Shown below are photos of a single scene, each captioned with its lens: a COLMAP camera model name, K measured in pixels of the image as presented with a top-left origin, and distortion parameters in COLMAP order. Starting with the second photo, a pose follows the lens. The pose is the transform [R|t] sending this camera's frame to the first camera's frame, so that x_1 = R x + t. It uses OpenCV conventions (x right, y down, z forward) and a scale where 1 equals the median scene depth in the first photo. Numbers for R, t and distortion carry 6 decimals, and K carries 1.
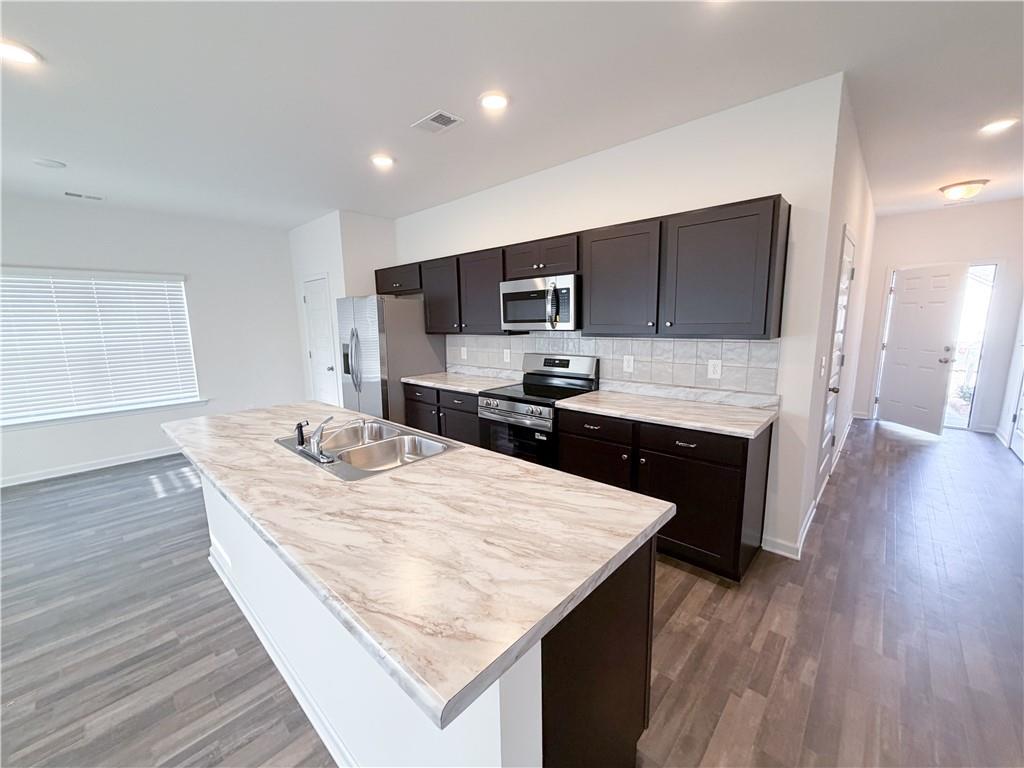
lens RADIAL K [[409.4, 0, 513.1], [0, 409.4, 380.4], [0, 0, 1]] dist [-0.000914, 0.000545]
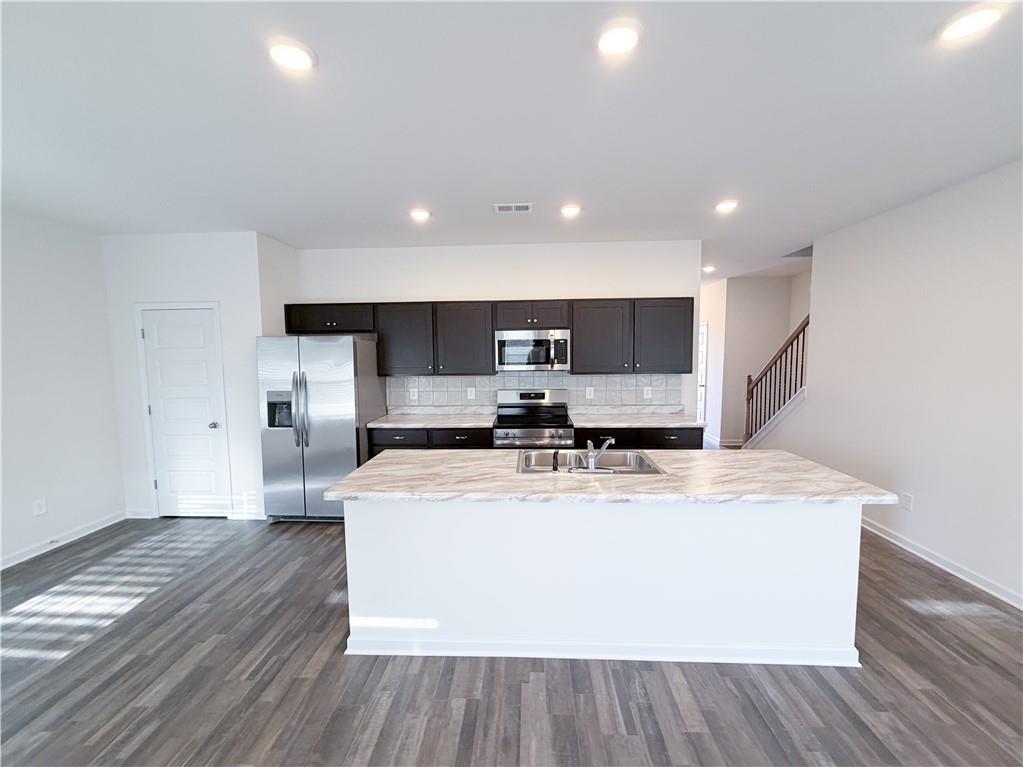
lens RADIAL K [[409.0, 0, 517.7], [0, 409.0, 385.1], [0, 0, 1]] dist [-0.000914, 0.000545]
pose [[0.760550, -0.041331, 0.647963, -0.840209], [0.092023, 0.994759, -0.044561, -0.028177], [-0.642725, 0.093518, 0.760367, 0.085420]]
